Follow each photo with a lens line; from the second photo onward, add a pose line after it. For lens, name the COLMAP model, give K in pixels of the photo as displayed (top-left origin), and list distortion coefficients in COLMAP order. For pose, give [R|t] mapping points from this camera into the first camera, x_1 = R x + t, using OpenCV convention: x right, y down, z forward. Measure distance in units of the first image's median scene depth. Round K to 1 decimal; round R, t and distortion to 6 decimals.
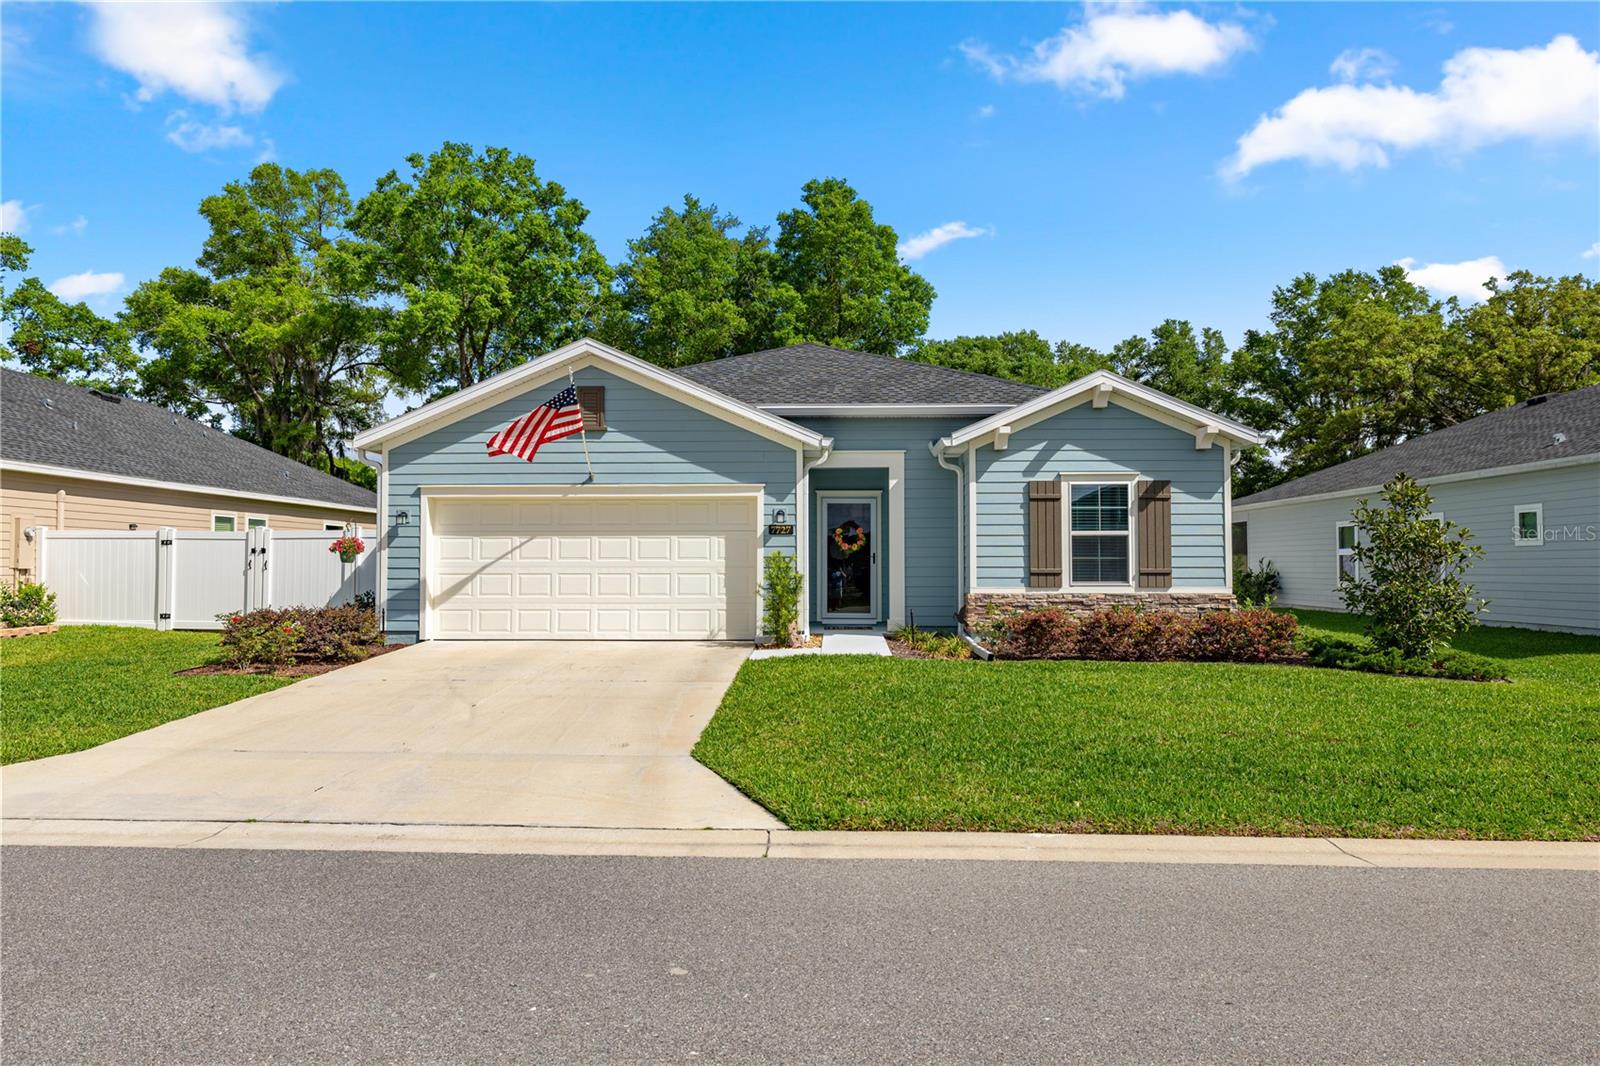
lens RADIAL K [[1032.0, 0, 800.0], [0, 1032.0, 533.0], [0, 0, 1]] dist [-0.025176, 0.000546]
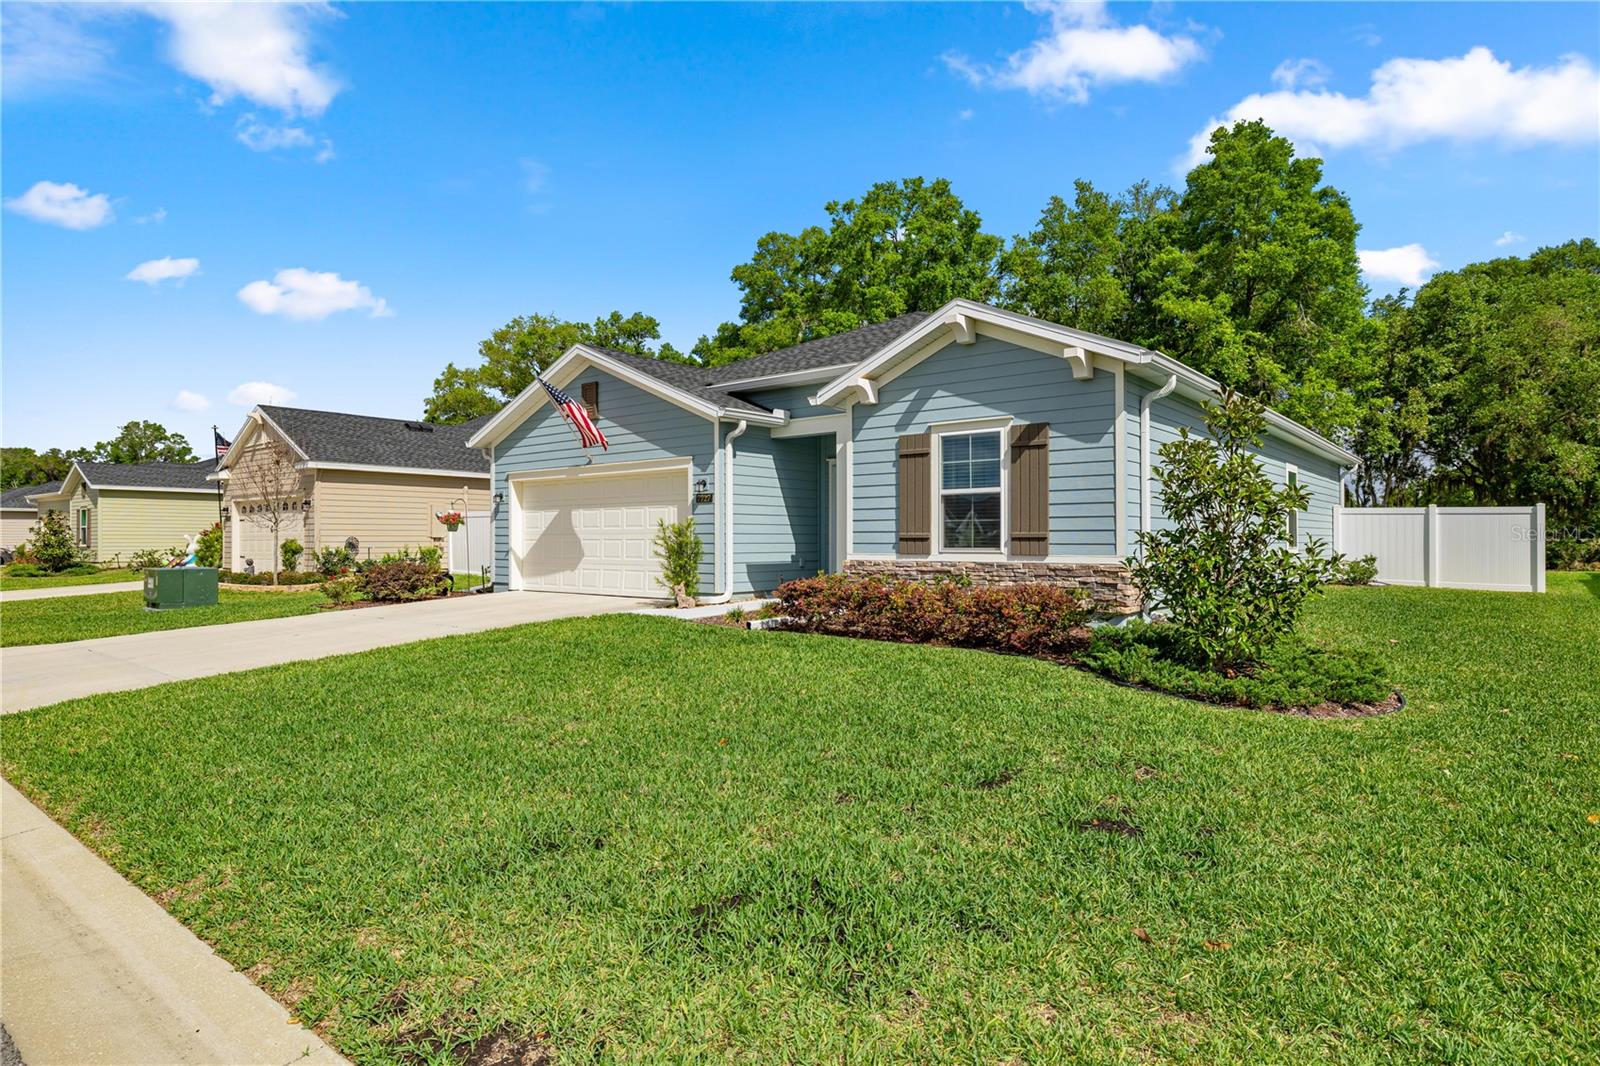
lens RADIAL K [[884.2, 0, 800.0], [0, 884.2, 533.0], [0, 0, 1]] dist [-0.000652, 0.000277]
pose [[0.795972, -0.005419, -0.605310, 0.620897], [0.020090, 0.999646, 0.017470, 0.019193], [0.605000, -0.026067, 0.795798, 0.331764]]
